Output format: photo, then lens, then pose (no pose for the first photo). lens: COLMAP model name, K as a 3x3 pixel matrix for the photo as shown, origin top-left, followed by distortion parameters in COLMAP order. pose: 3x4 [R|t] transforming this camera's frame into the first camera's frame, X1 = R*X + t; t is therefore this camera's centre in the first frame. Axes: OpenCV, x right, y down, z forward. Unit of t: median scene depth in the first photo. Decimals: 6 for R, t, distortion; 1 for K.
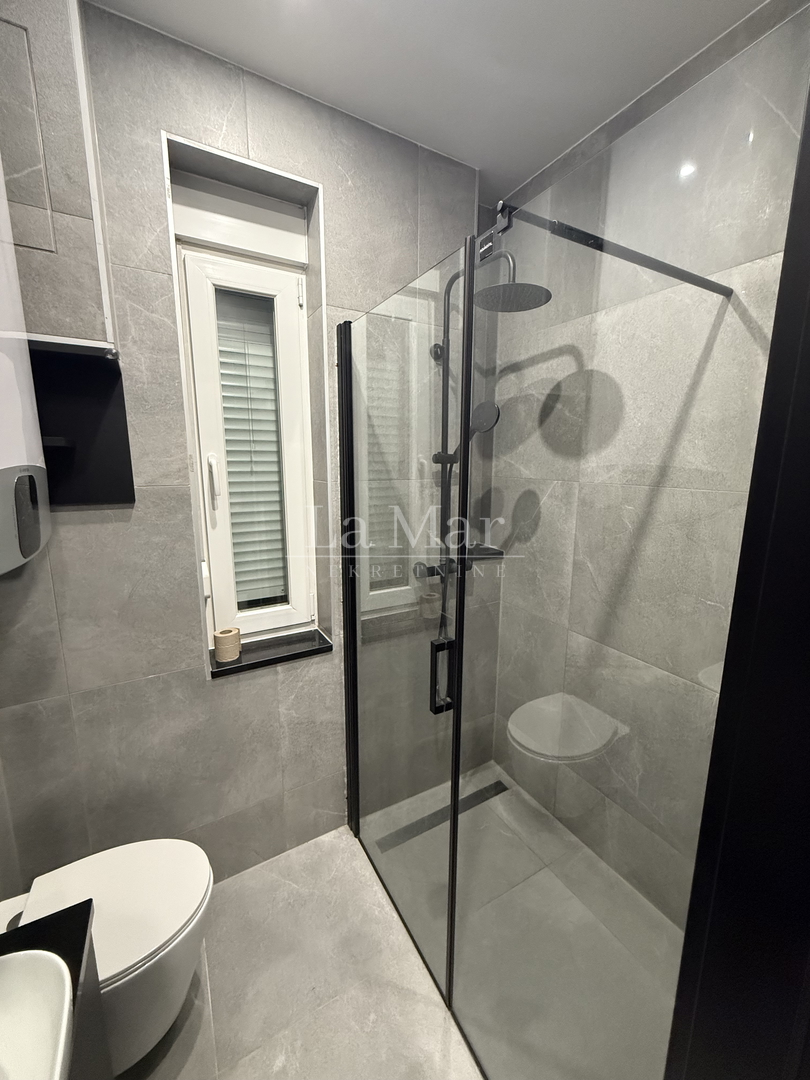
lens RADIAL K [[430.3, 0, 404.2], [0, 430.3, 538.4], [0, 0, 1]] dist [0.001280, -0.000113]
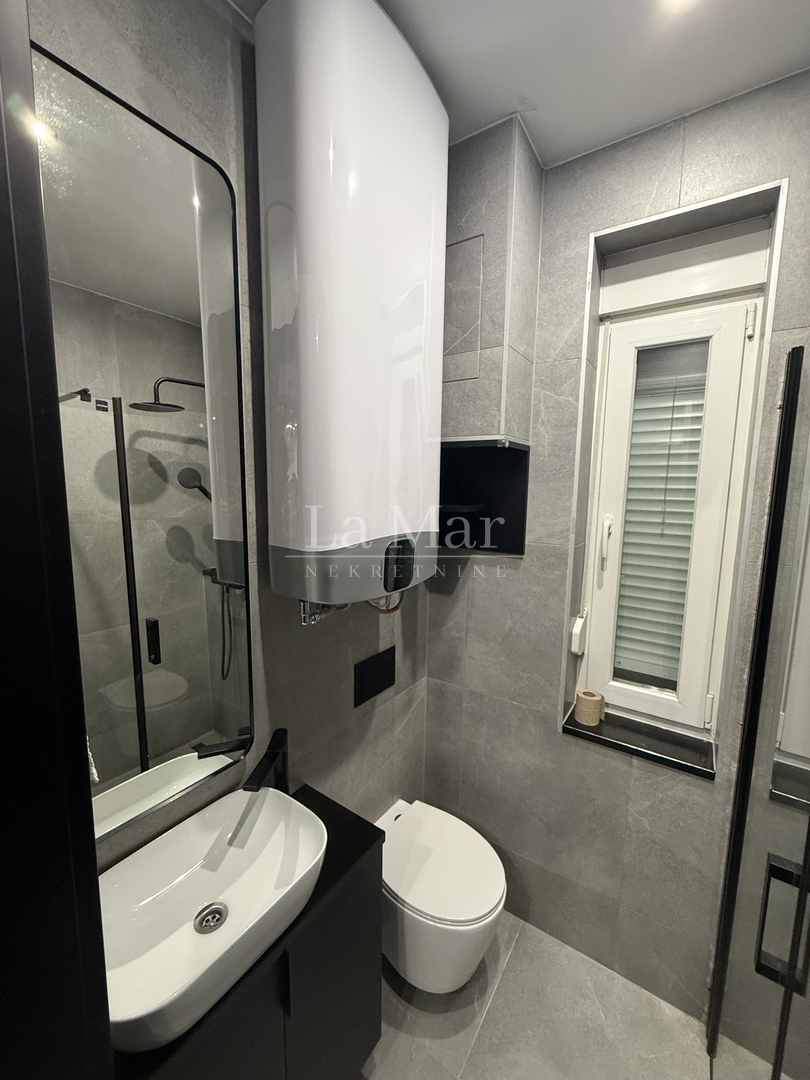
lens RADIAL K [[430.3, 0, 404.2], [0, 430.3, 538.4], [0, 0, 1]] dist [0.001280, -0.000113]
pose [[0.439353, 0.117001, -0.890663, 0.253512], [-0.175649, 0.983533, 0.042556, -0.108483], [0.880975, 0.137747, 0.452669, 0.145836]]
